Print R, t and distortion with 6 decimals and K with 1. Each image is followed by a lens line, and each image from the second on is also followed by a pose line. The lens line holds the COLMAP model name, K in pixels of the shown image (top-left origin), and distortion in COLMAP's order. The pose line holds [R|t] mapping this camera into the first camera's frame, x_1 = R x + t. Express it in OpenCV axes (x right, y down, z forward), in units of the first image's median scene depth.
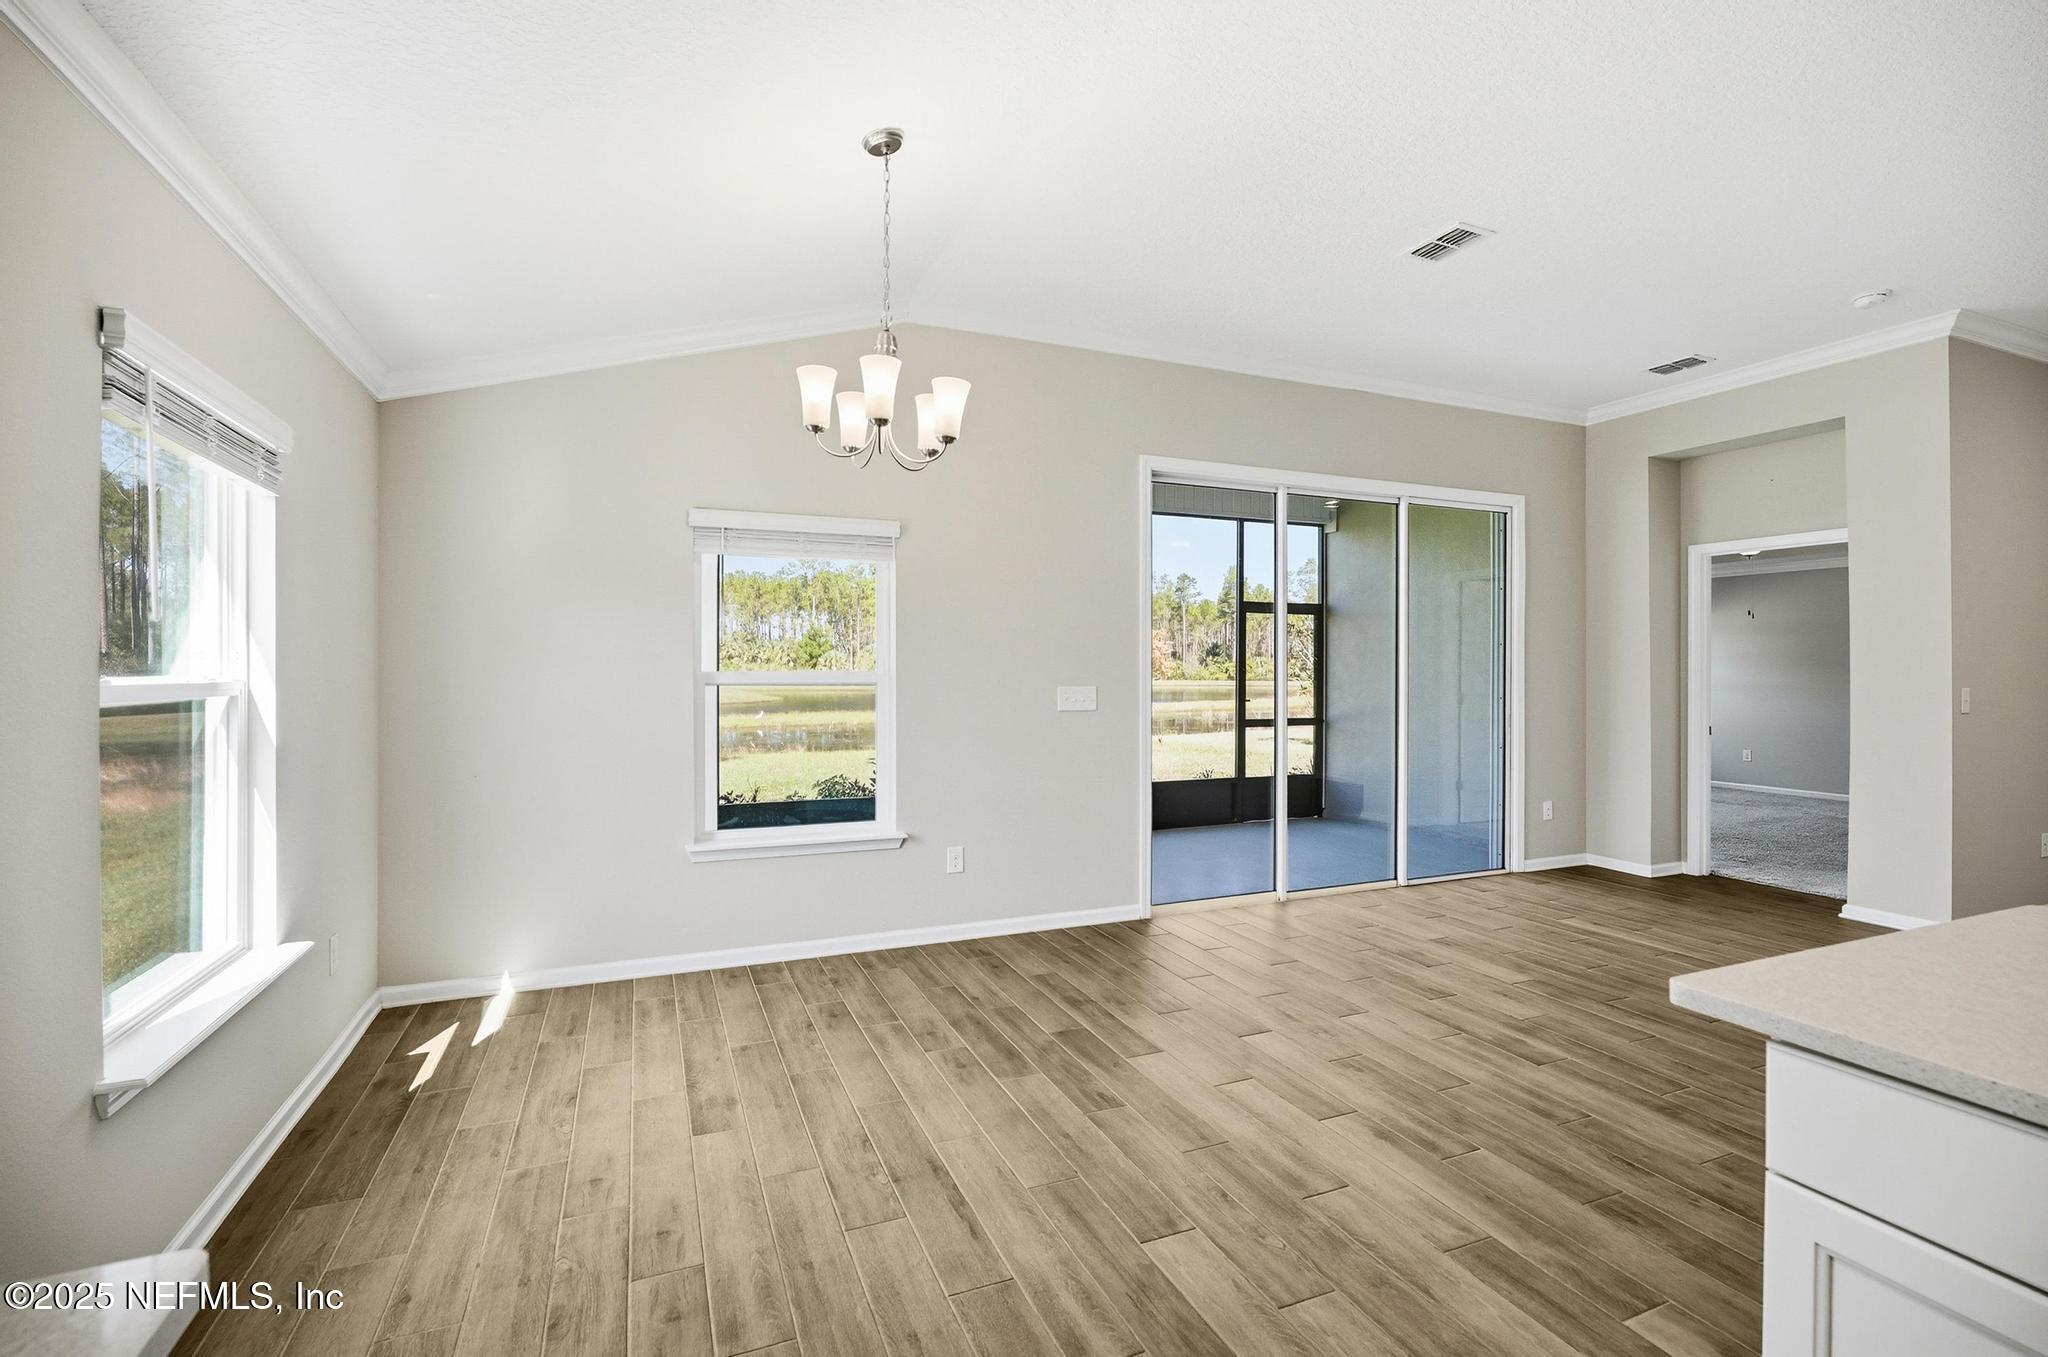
lens RADIAL K [[933.9, 0, 1058.0], [0, 933.9, 673.6], [0, 0, 1]] dist [-0.024079, 0.009080]
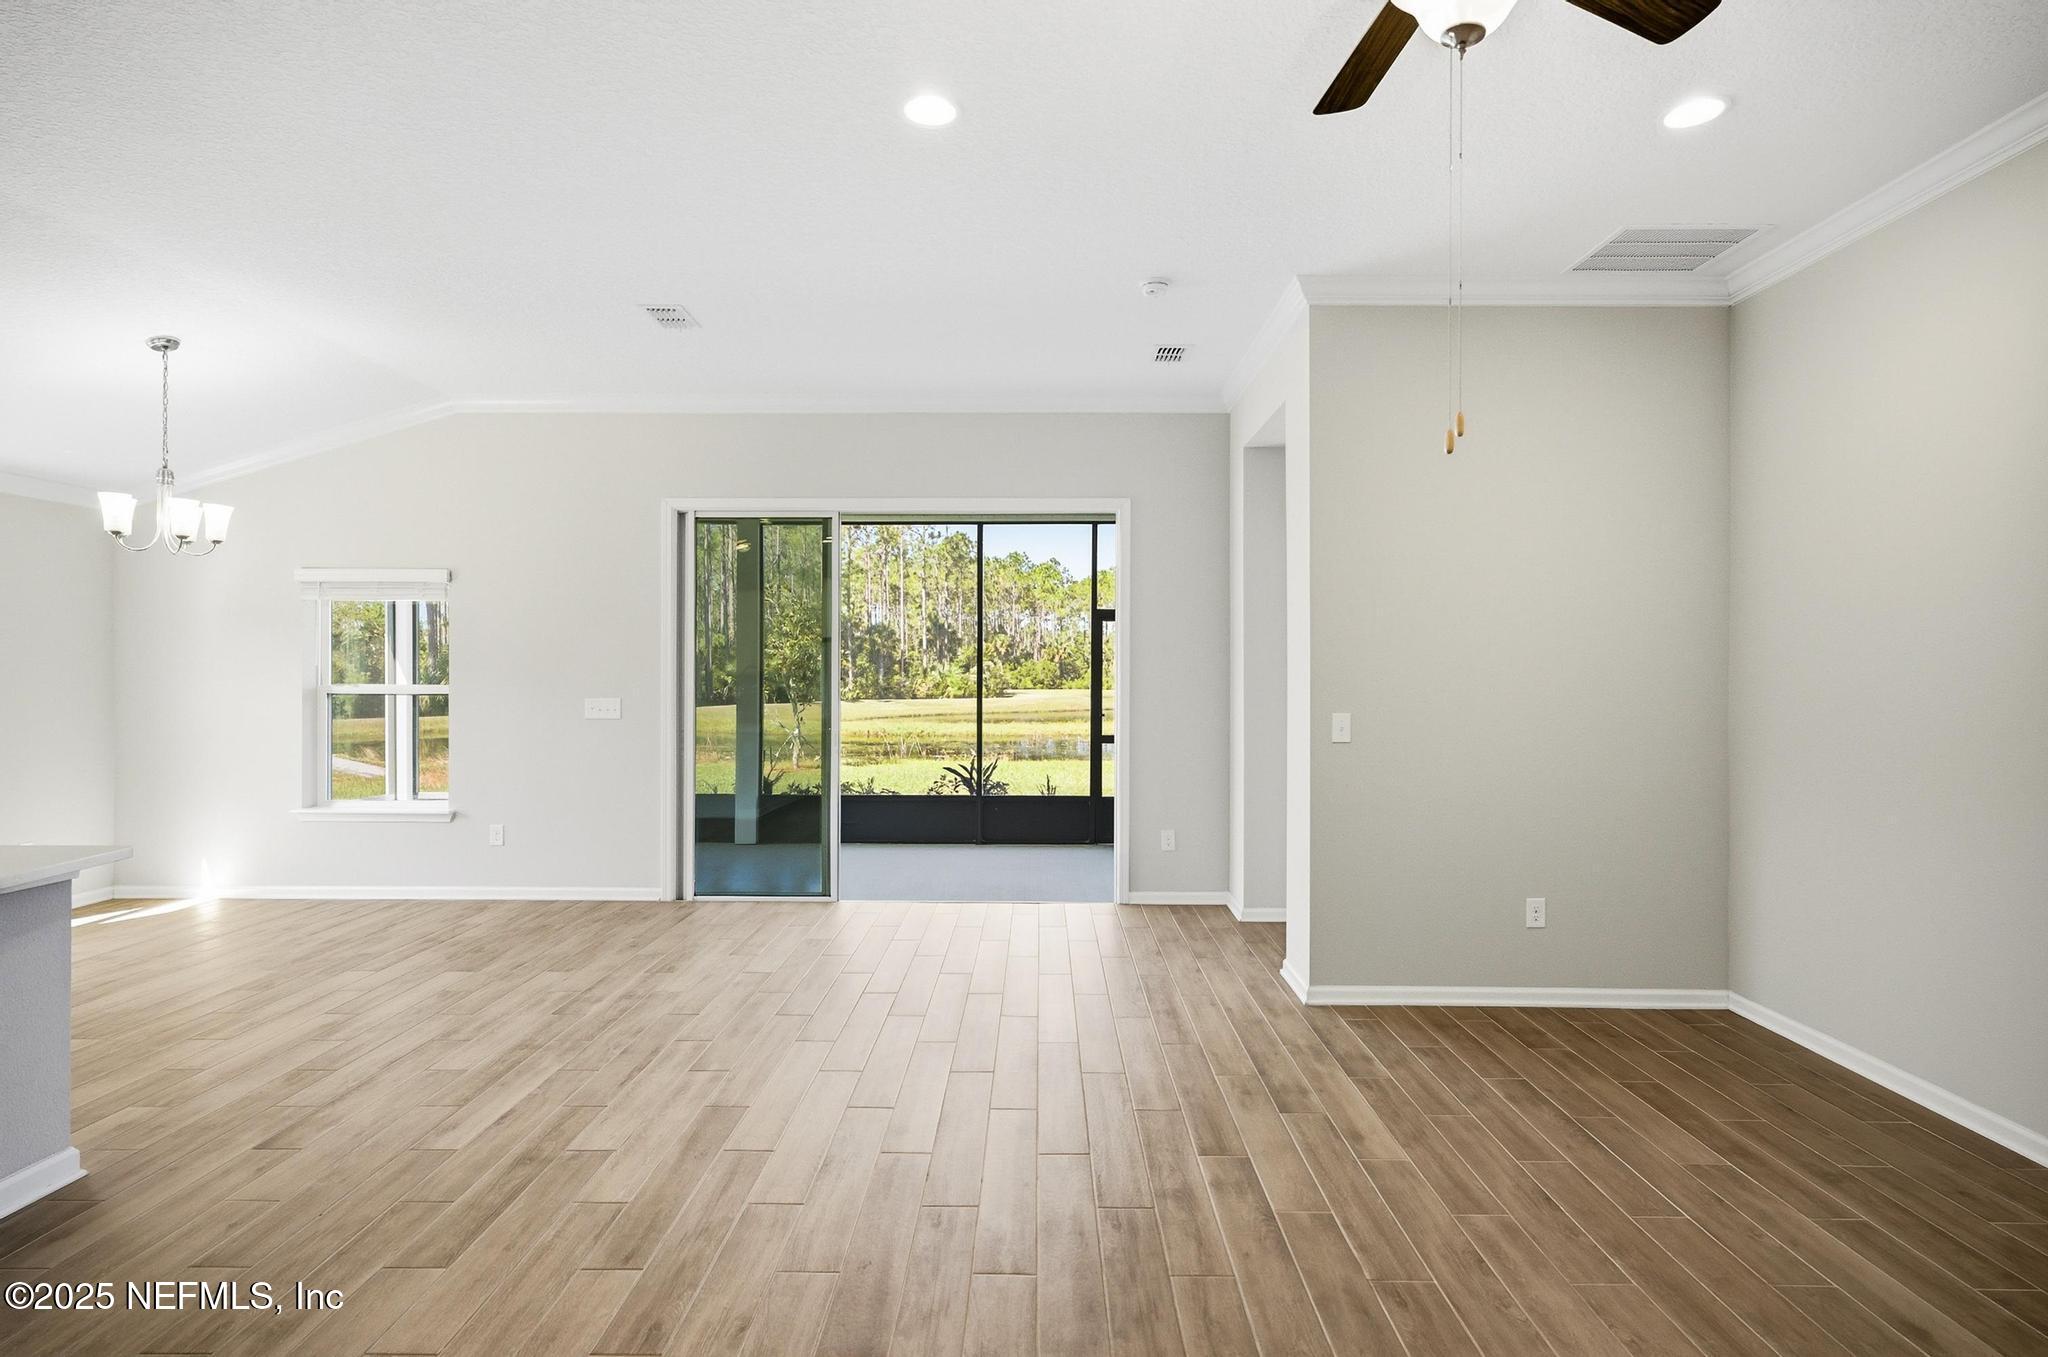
lens RADIAL K [[1102.2, 0, 1083.8], [0, 1102.2, 671.8], [0, 0, 1]] dist [-0.008302, 0.005453]
pose [[0.916943, 0.001205, -0.399016, 1.280964], [-0.003877, 0.999975, -0.005888, -0.016778], [0.398999, 0.006946, 0.916925, -0.040124]]
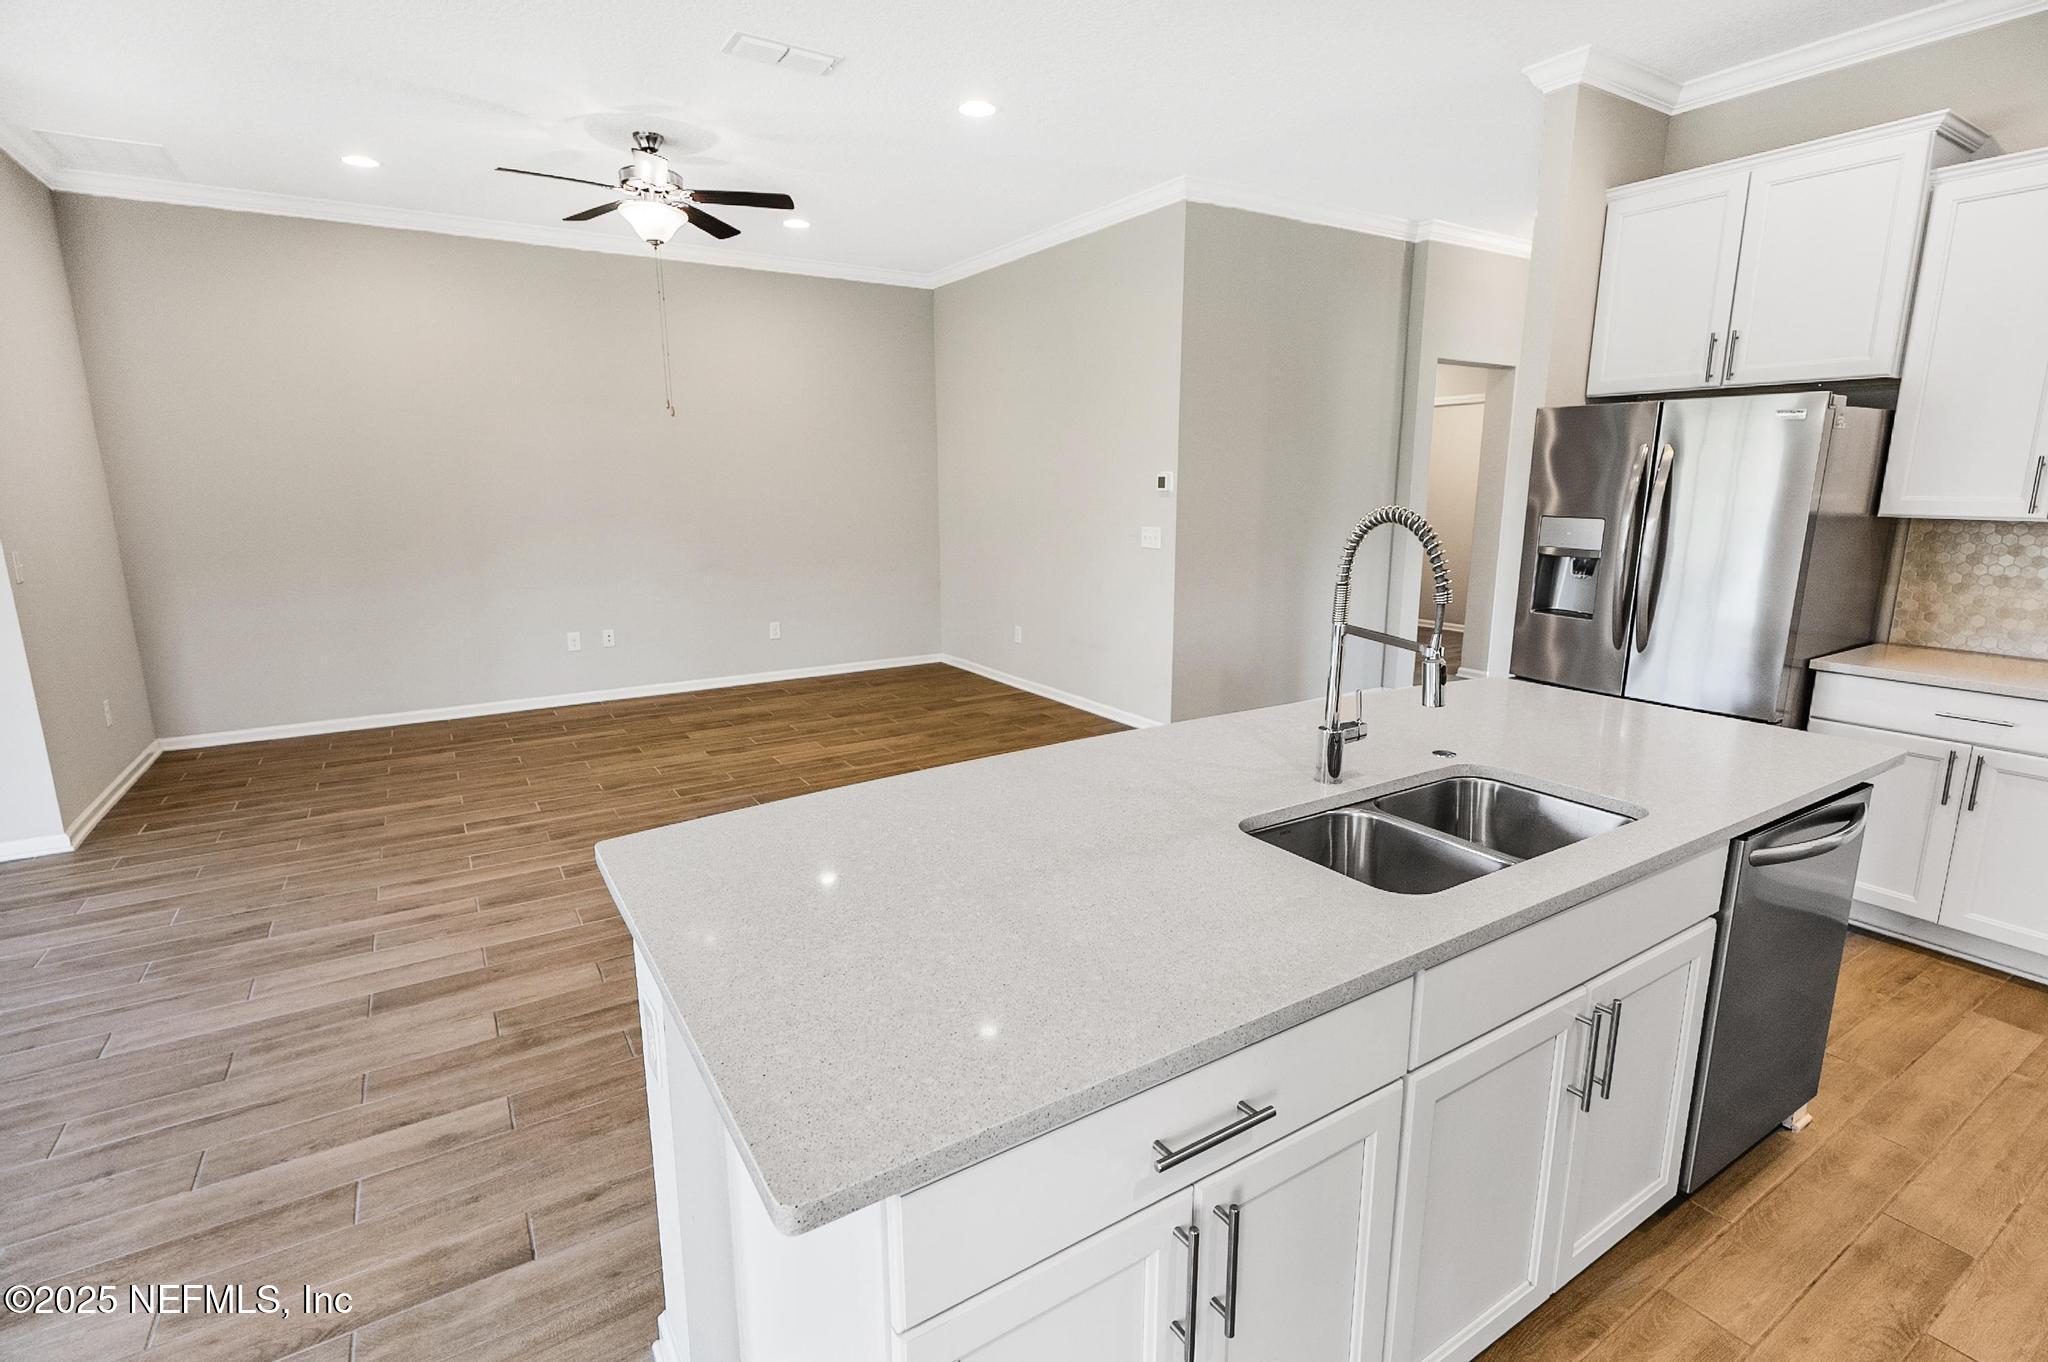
lens RADIAL K [[966.7, 0, 992.4], [0, 966.7, 679.1], [0, 0, 1]] dist [0.000346, -0.000973]
pose [[-0.130346, -0.205337, 0.969973, 0.020473], [0.009353, 0.978021, 0.208297, -0.050548], [-0.991425, 0.036222, -0.125560, 0.267673]]
